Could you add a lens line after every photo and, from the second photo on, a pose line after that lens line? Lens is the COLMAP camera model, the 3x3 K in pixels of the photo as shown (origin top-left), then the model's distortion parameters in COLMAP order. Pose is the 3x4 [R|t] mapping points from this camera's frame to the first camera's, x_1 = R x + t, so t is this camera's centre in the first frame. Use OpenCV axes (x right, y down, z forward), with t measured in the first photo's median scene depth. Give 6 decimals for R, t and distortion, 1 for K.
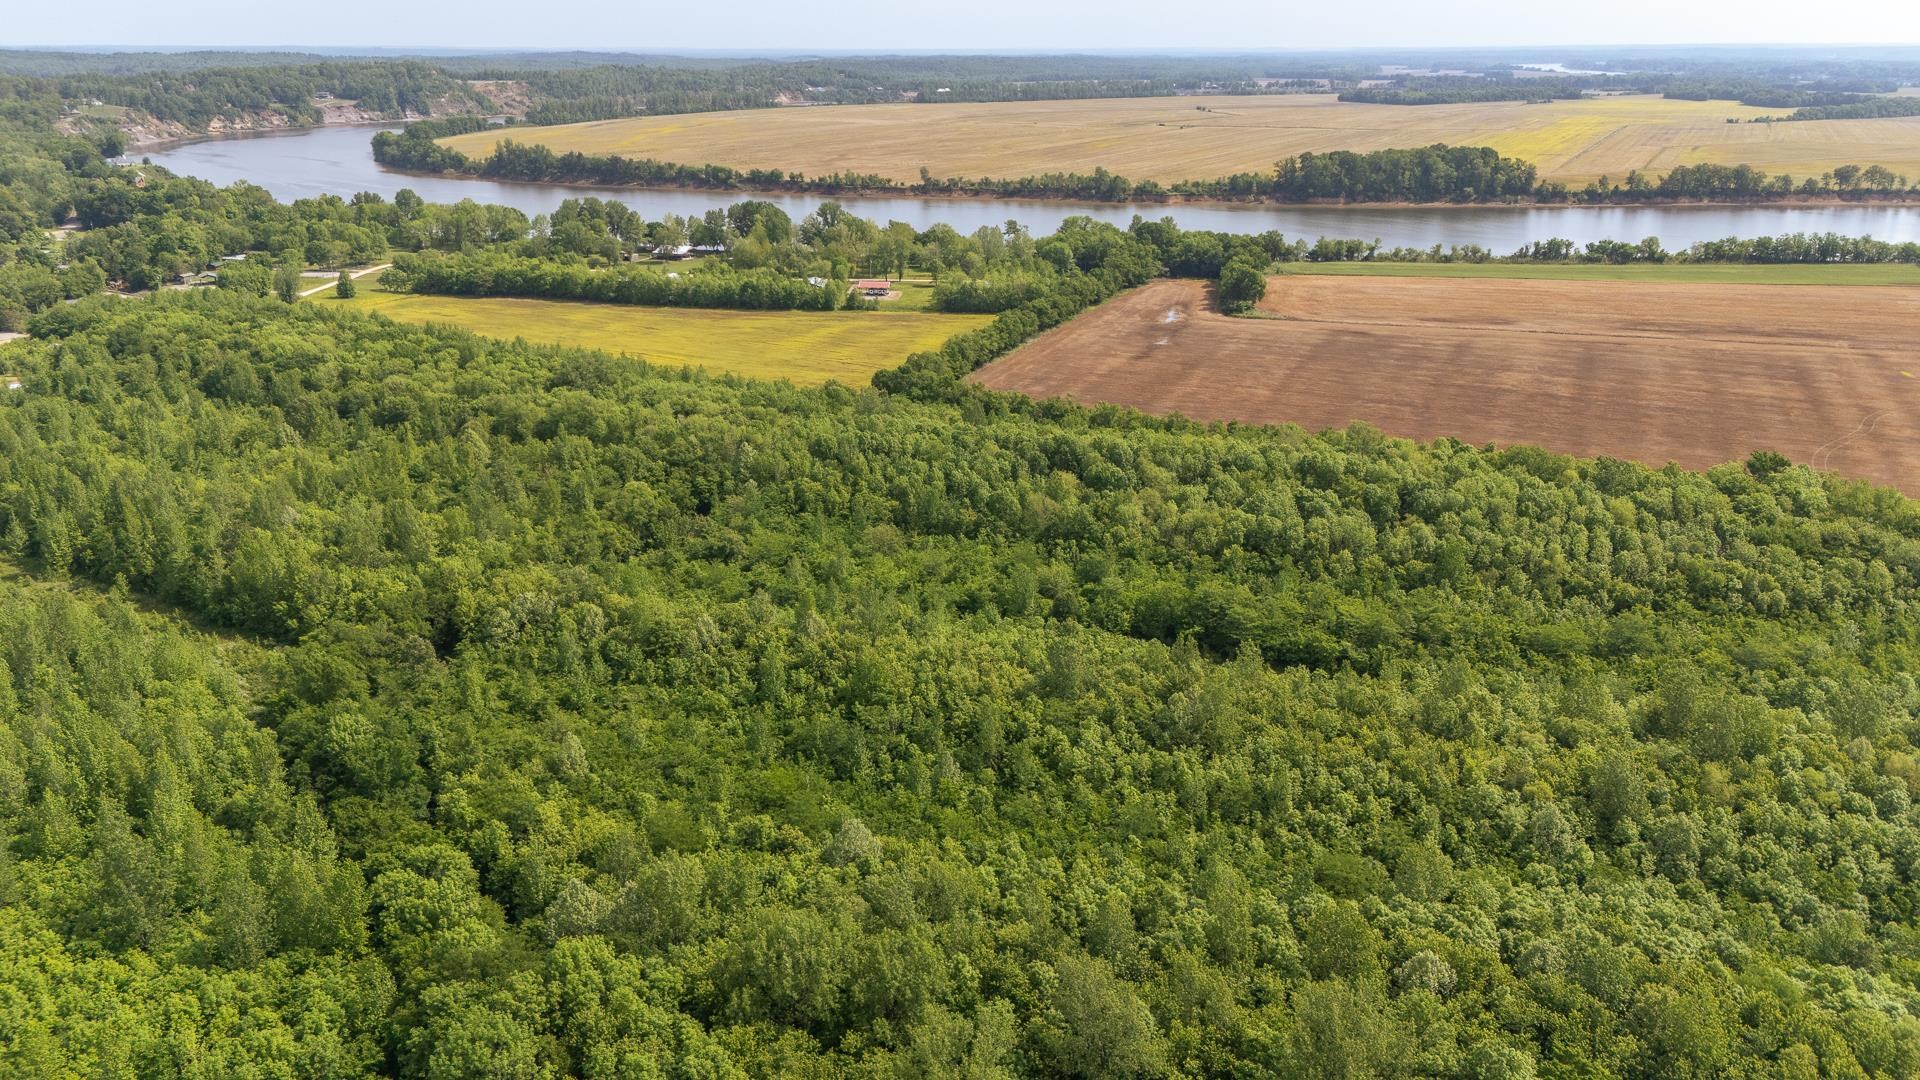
lens RADIAL K [[1400.0, 0, 966.2], [0, 1400.0, 551.5], [0, 0, 1]] dist [0.063110, -0.061690]
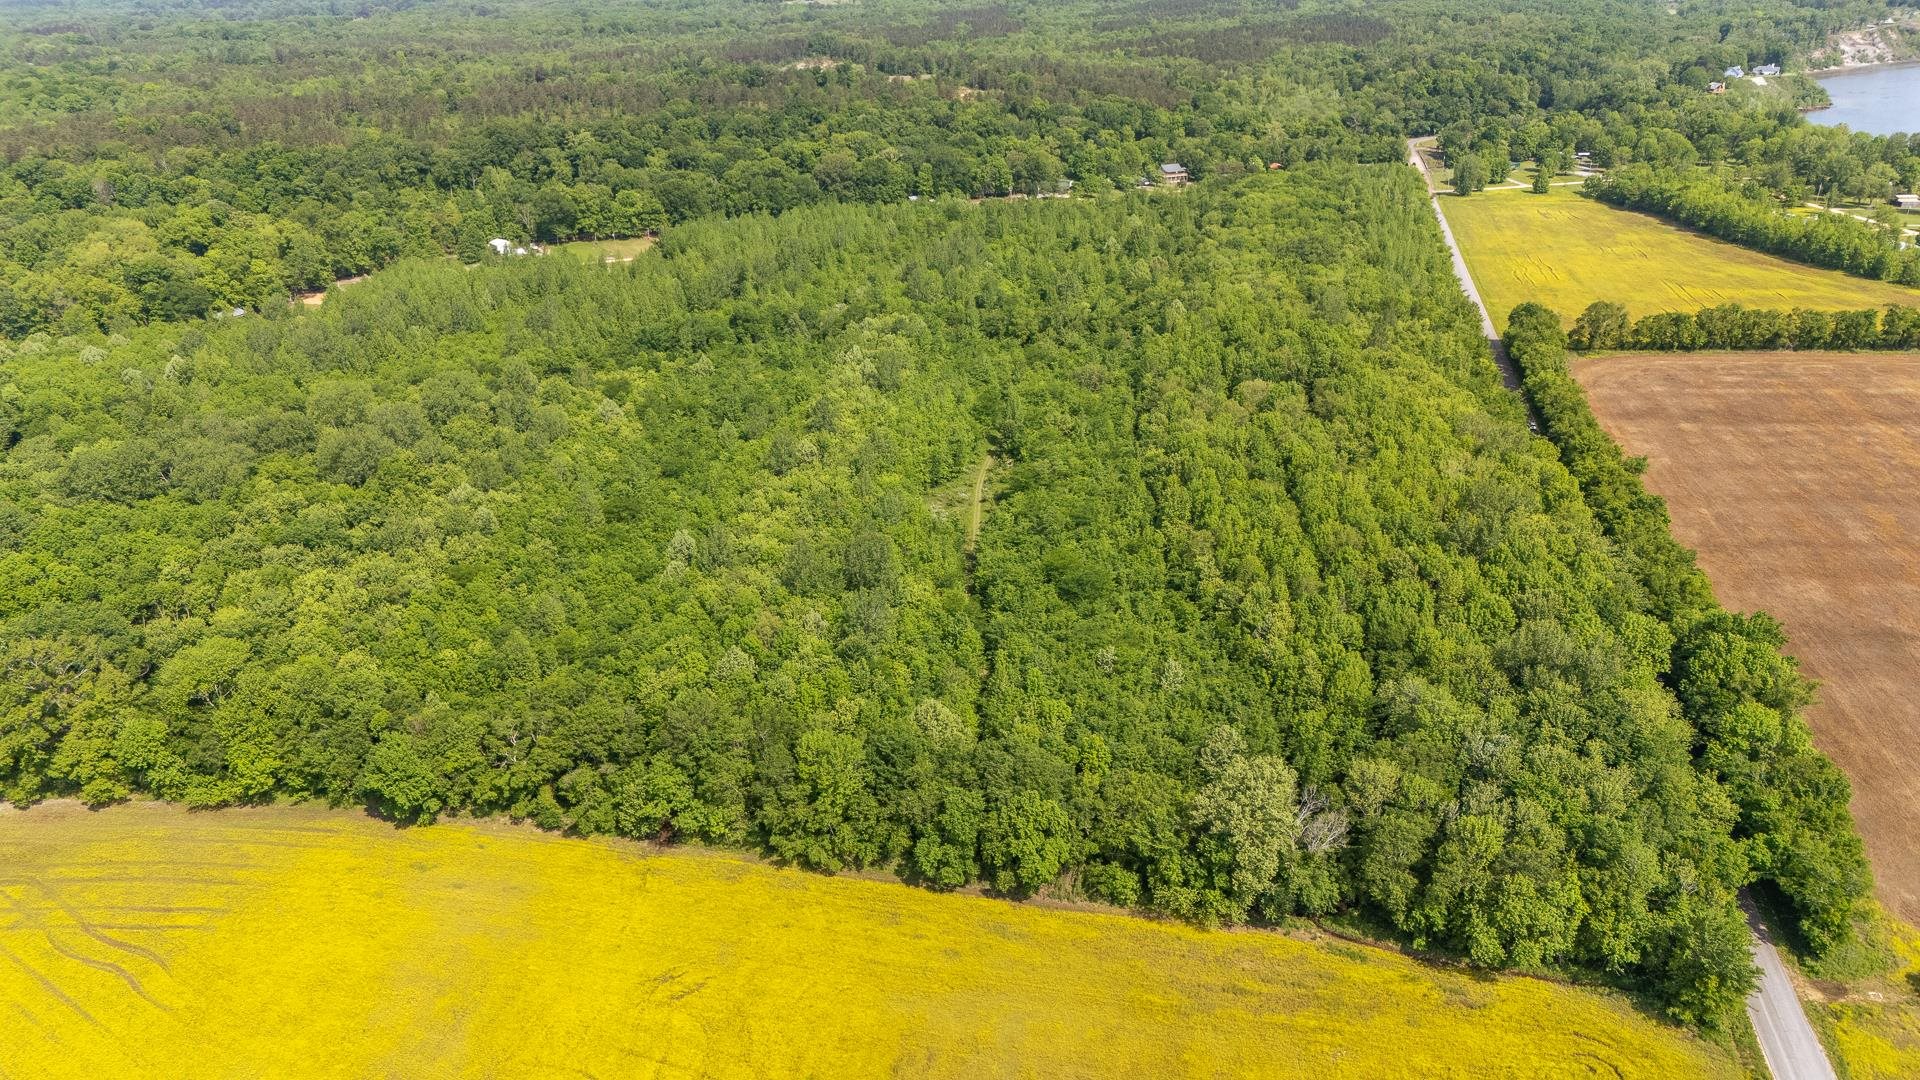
lens RADIAL K [[1400.0, 0, 968.0], [0, 1400.0, 539.6], [0, 0, 1]] dist [0.063110, -0.061690]
pose [[0.301592, 0.355162, -0.884817, 0.442399], [-0.310588, 0.914006, 0.261013, -0.068526], [0.901431, 0.196094, 0.385966, 0.178491]]
